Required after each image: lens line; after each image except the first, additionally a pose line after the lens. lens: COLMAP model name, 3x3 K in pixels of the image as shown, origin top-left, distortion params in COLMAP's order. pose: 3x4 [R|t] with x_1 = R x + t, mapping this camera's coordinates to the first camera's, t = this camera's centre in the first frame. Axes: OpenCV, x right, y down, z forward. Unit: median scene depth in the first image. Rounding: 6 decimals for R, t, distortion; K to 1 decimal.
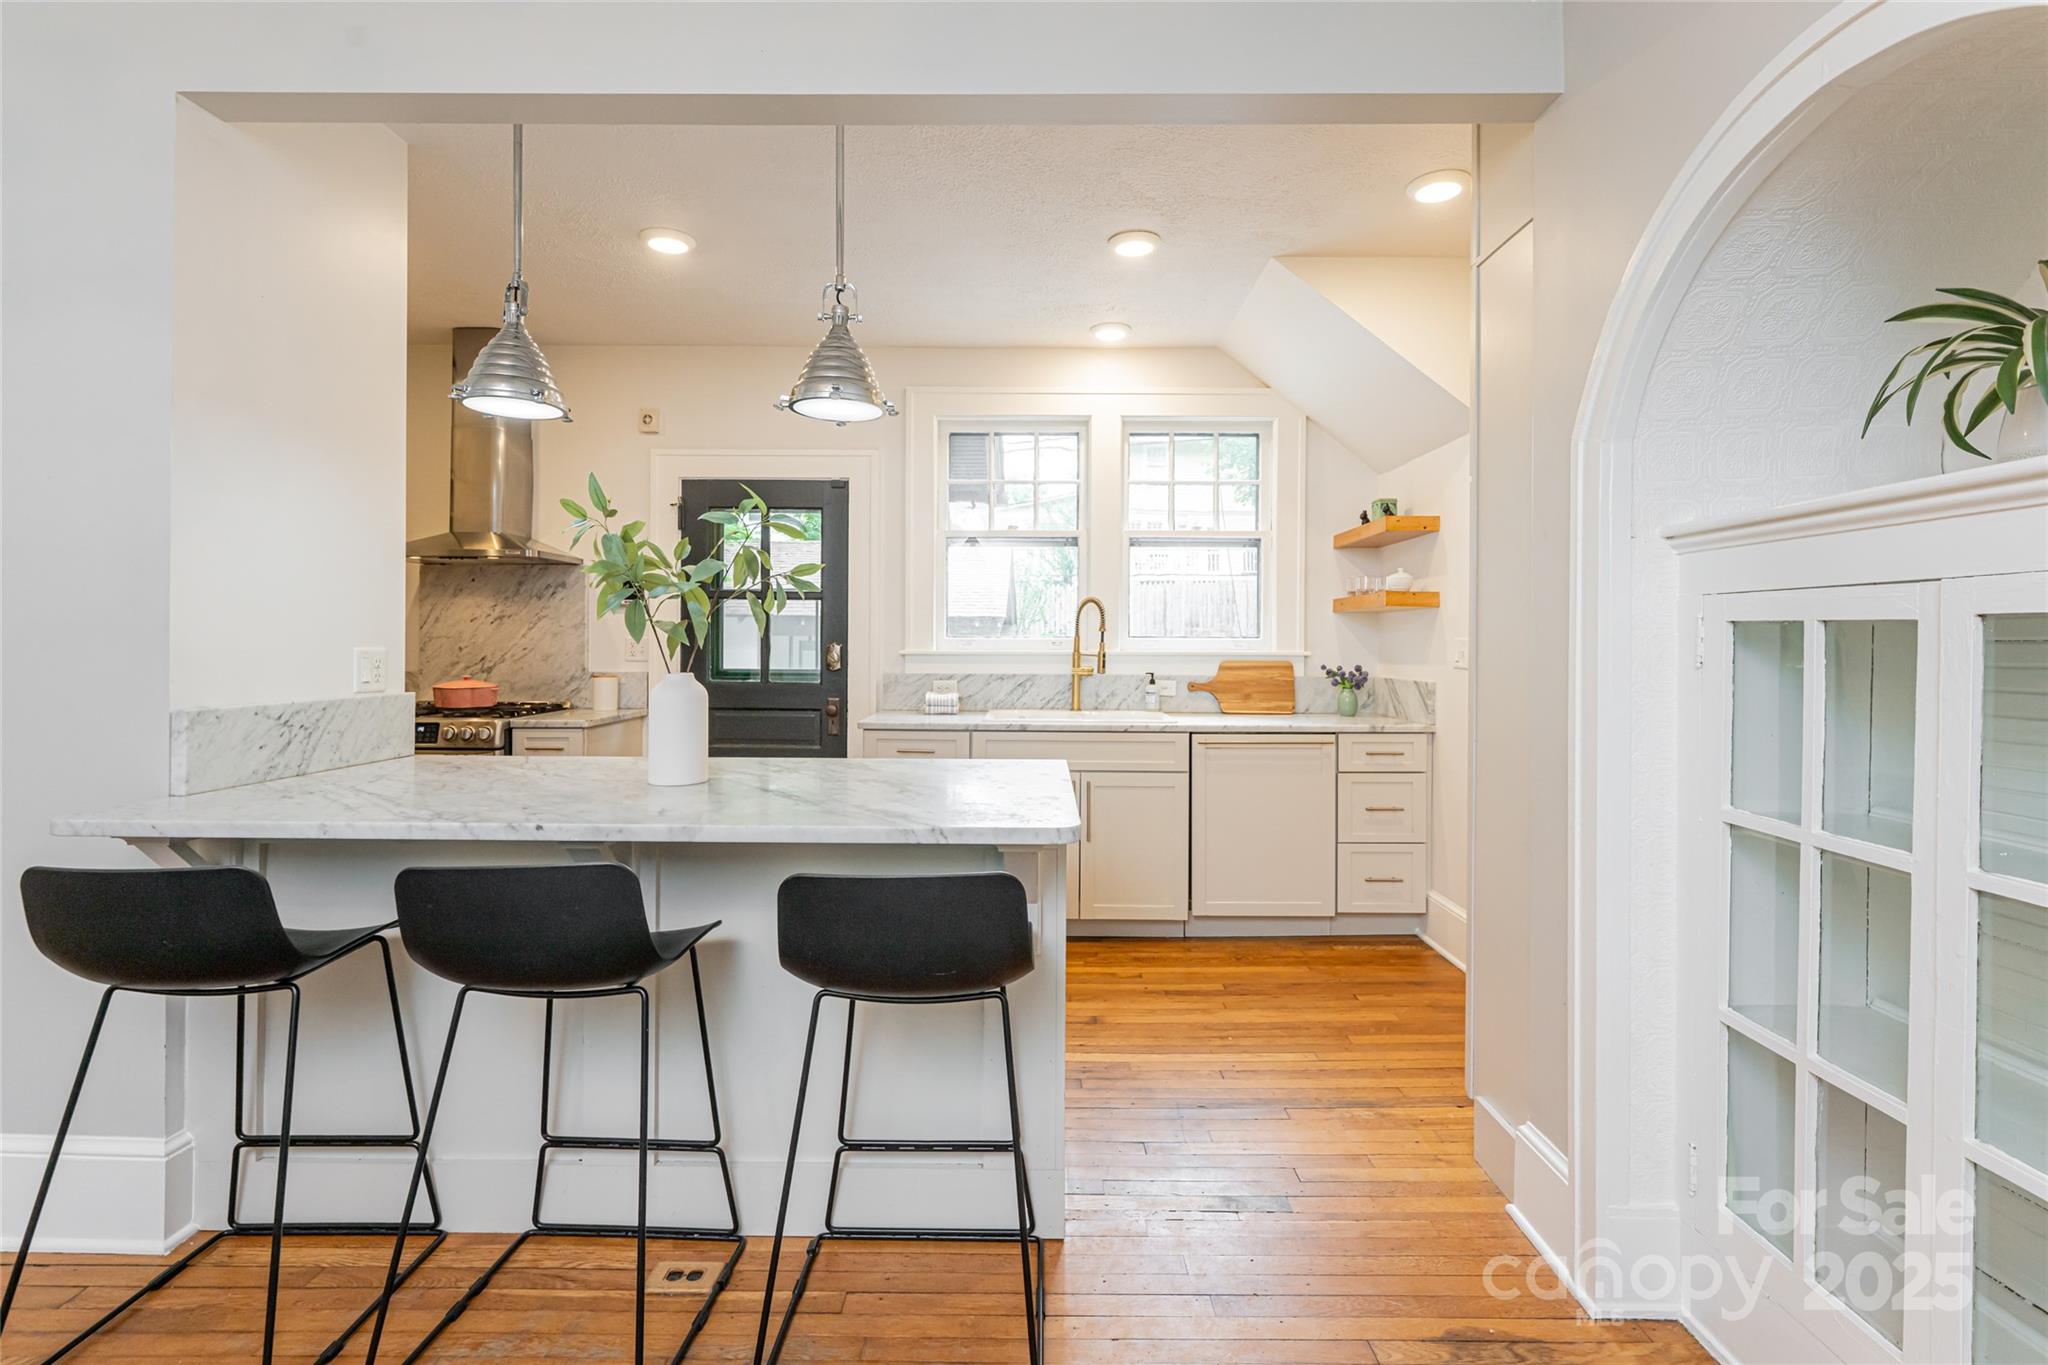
lens RADIAL K [[928.7, 0, 1029.8], [0, 928.7, 638.5], [0, 0, 1]] dist [-0.002475, 0.000165]
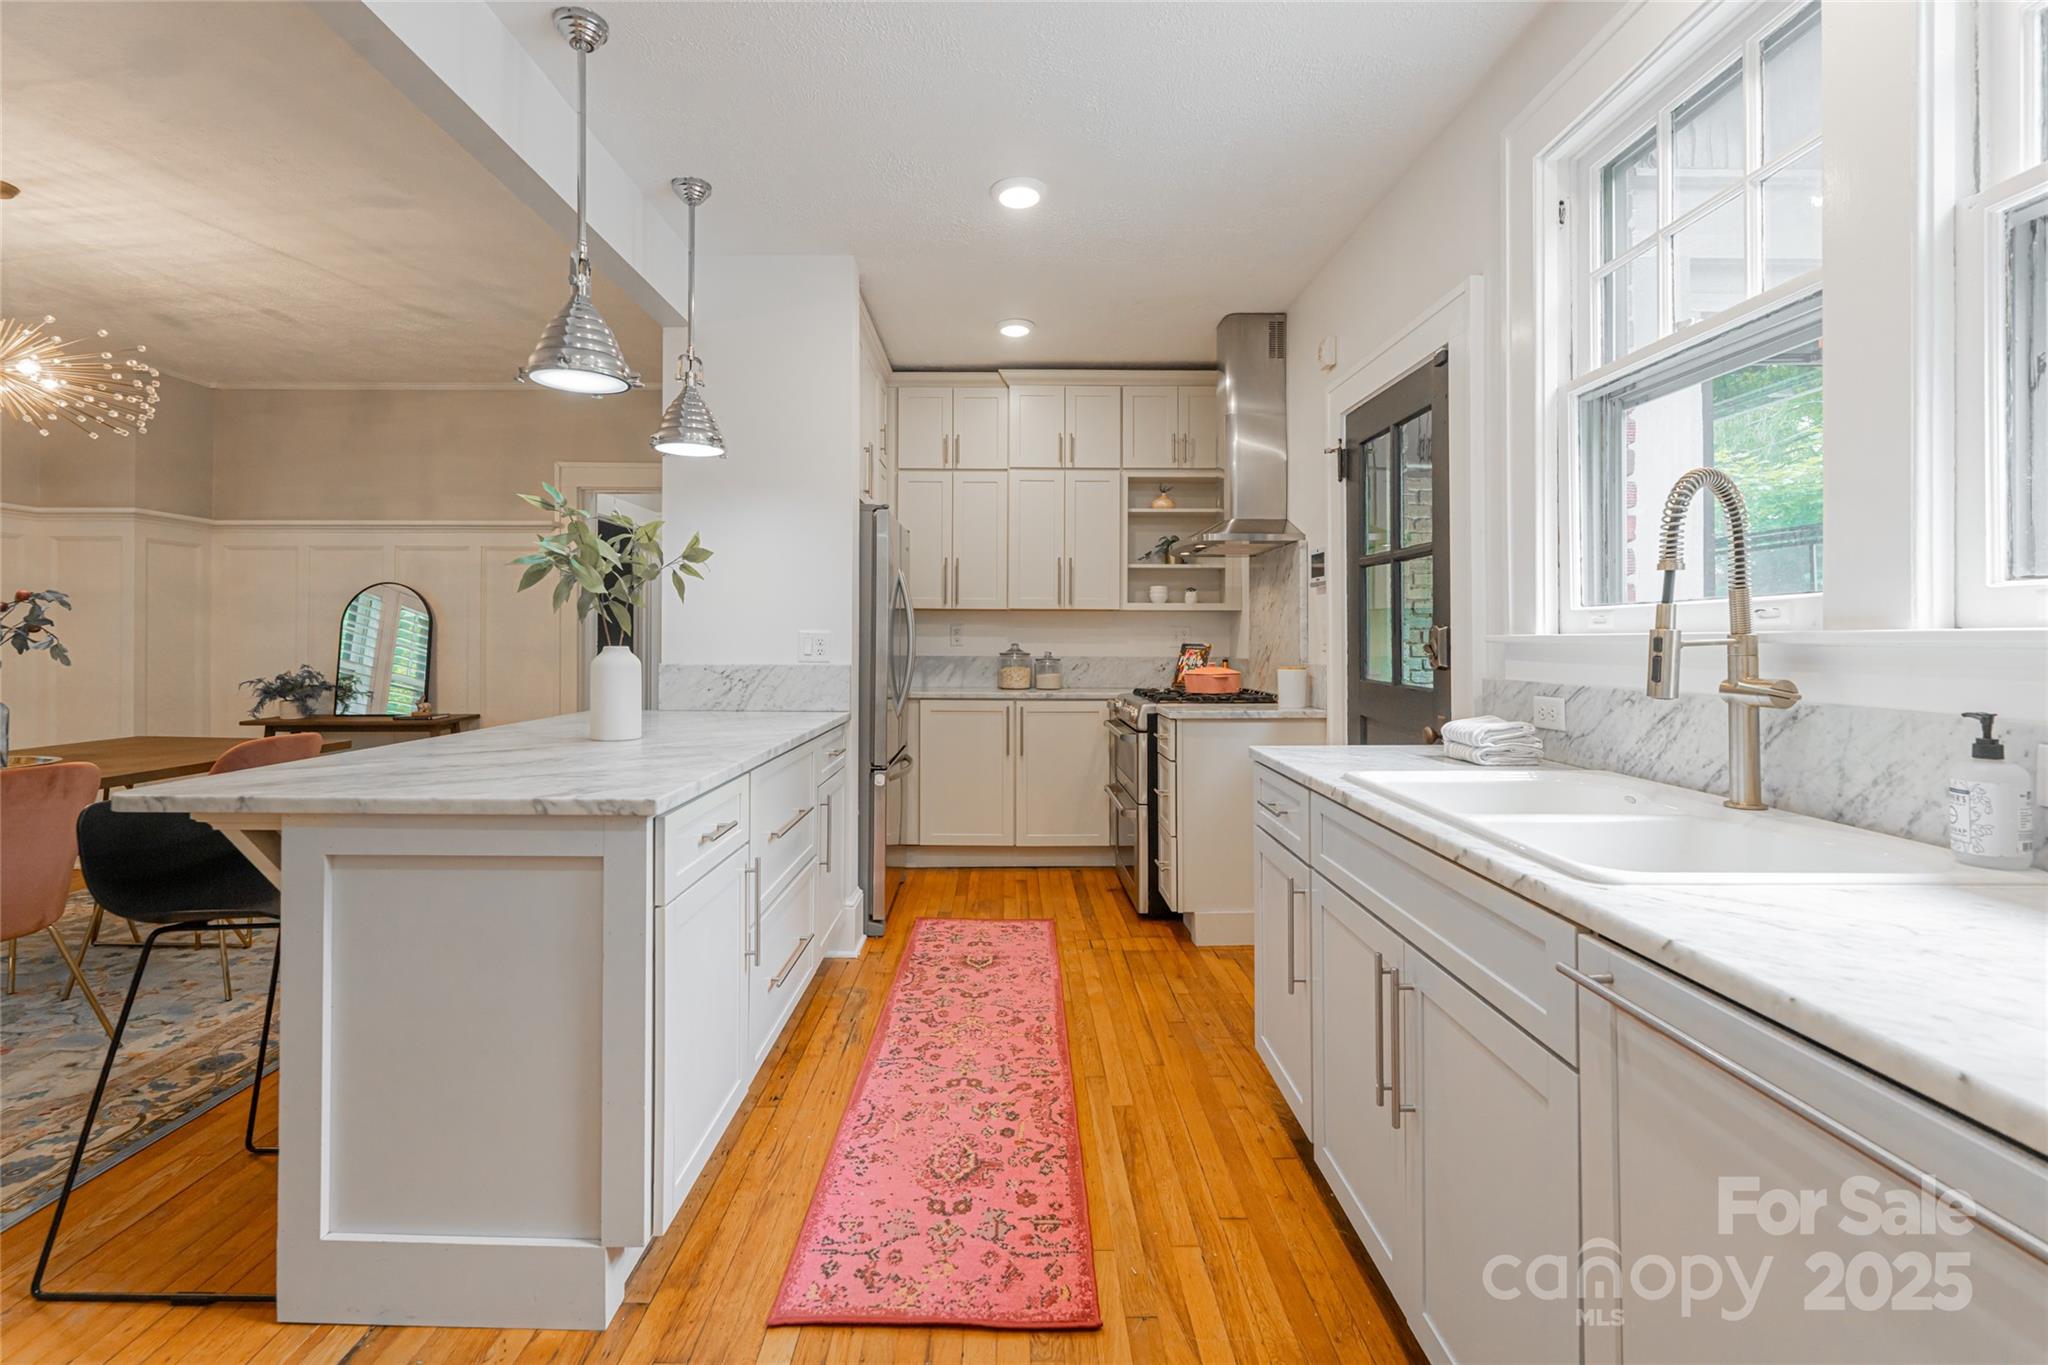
lens RADIAL K [[906.8, 0, 998.2], [0, 906.8, 636.8], [0, 0, 1]] dist [-0.000287, 0.000276]
pose [[-0.002749, -0.006609, -0.999974, 0.421305], [0.002339, 0.999975, -0.006615, 0.018774], [0.999993, -0.002357, -0.002734, 0.813828]]
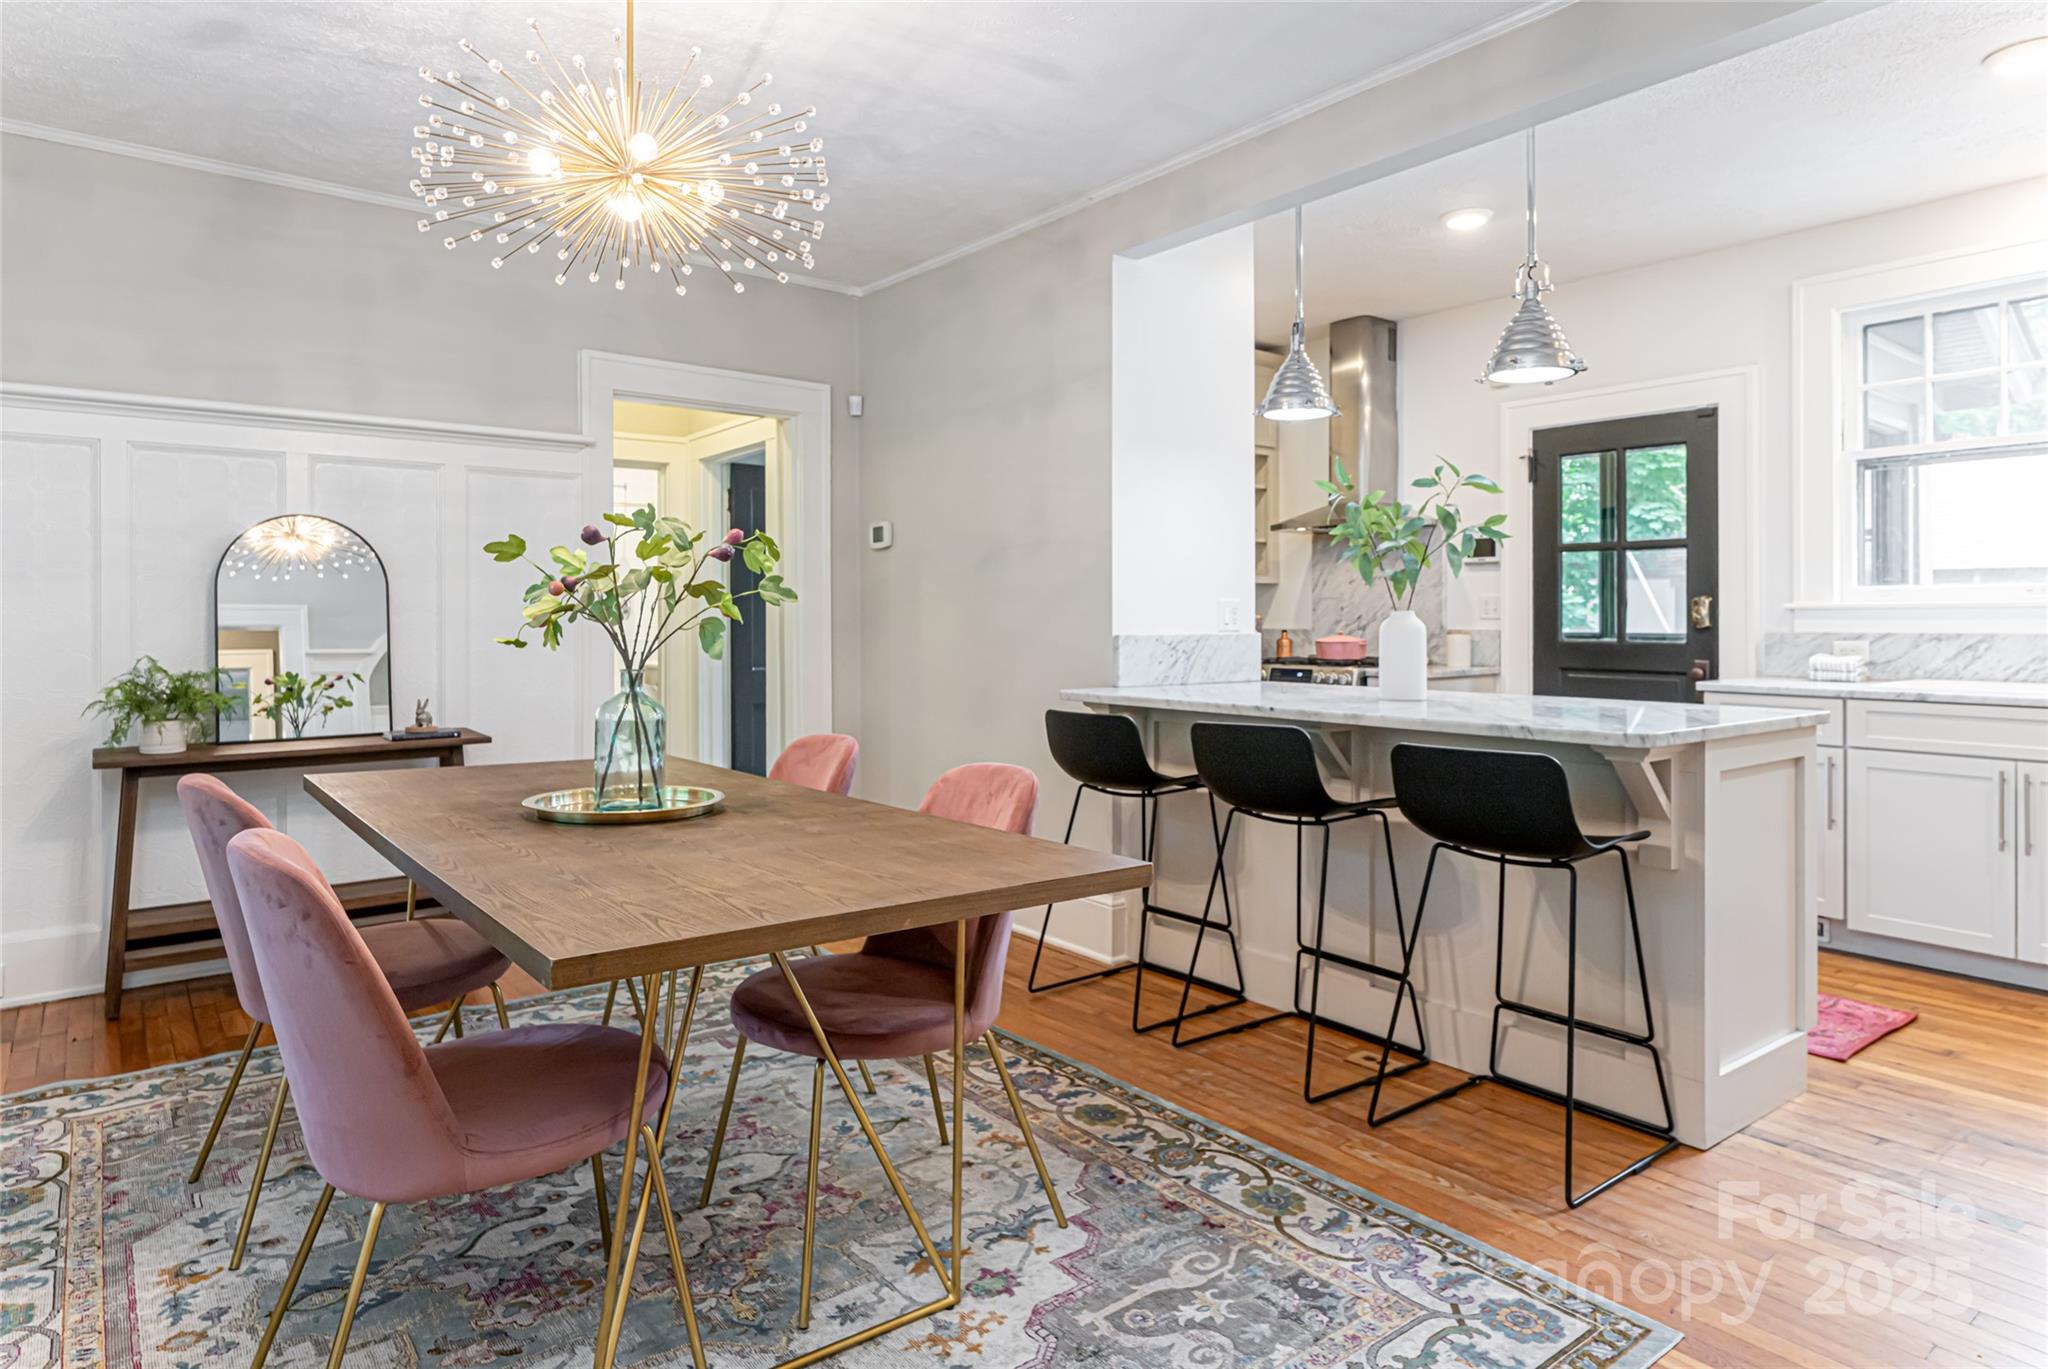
lens RADIAL K [[1195.9, 0, 1021.4], [0, 1195.9, 629.9], [0, 0, 1]] dist [-0.000776, -0.000590]
pose [[0.621308, 0.002223, -0.783564, 0.300309], [0.007556, 0.999932, 0.008828, 0.024028], [0.783530, -0.011406, 0.621249, -0.208999]]
